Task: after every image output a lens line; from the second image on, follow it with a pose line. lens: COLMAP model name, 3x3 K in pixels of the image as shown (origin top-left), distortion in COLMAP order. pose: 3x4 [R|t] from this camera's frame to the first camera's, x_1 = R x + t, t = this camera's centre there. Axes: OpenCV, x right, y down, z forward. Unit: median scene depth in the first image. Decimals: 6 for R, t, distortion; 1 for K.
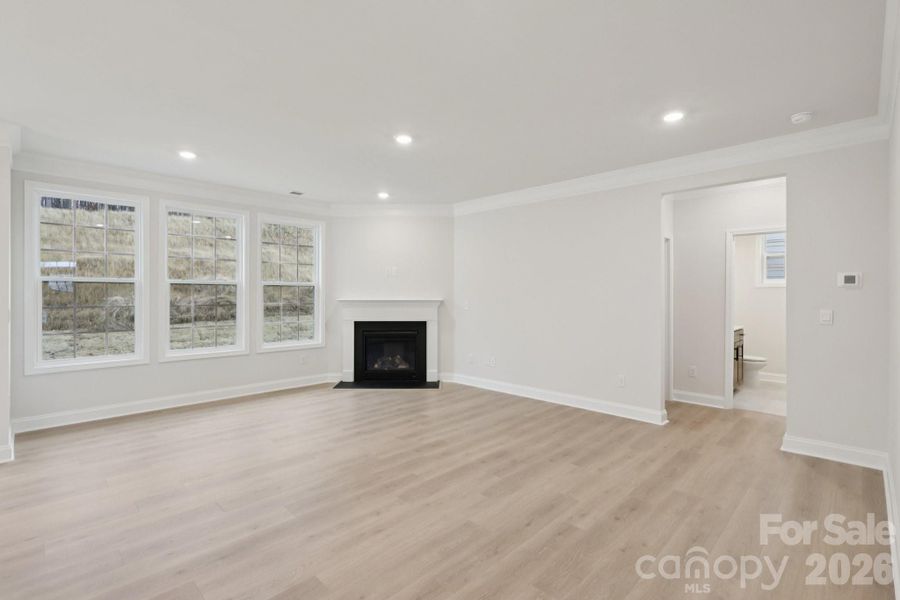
lens RADIAL K [[413.1, 0, 450.2], [0, 413.1, 295.9], [0, 0, 1]] dist [0.002683, -0.000185]
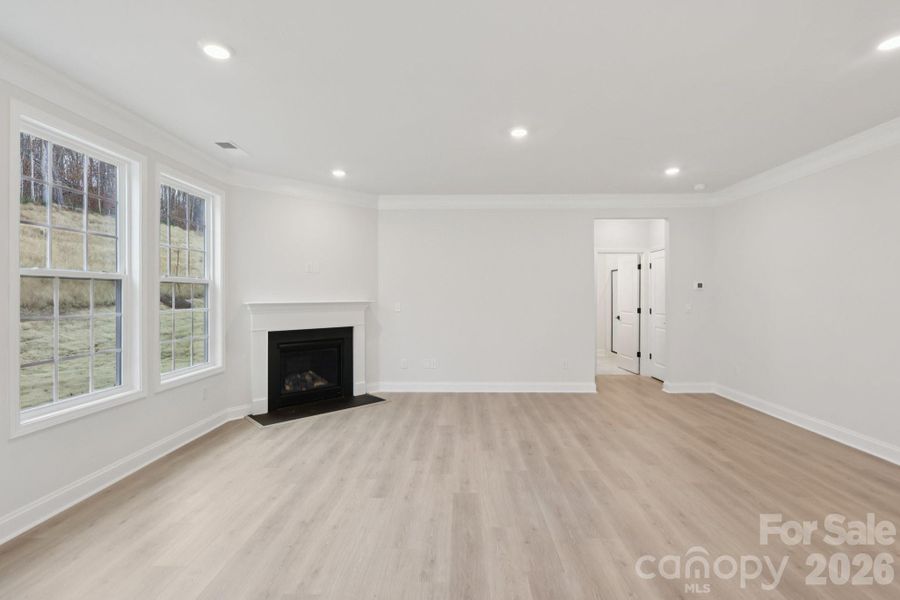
lens RADIAL K [[413.1, 0, 449.9], [0, 413.1, 297.4], [0, 0, 1]] dist [0.002683, -0.000185]
pose [[0.733273, -0.008257, 0.679885, -0.502954], [0.006146, 0.999966, 0.005515, -0.002869], [-0.679907, 0.000134, 0.733298, 0.232561]]
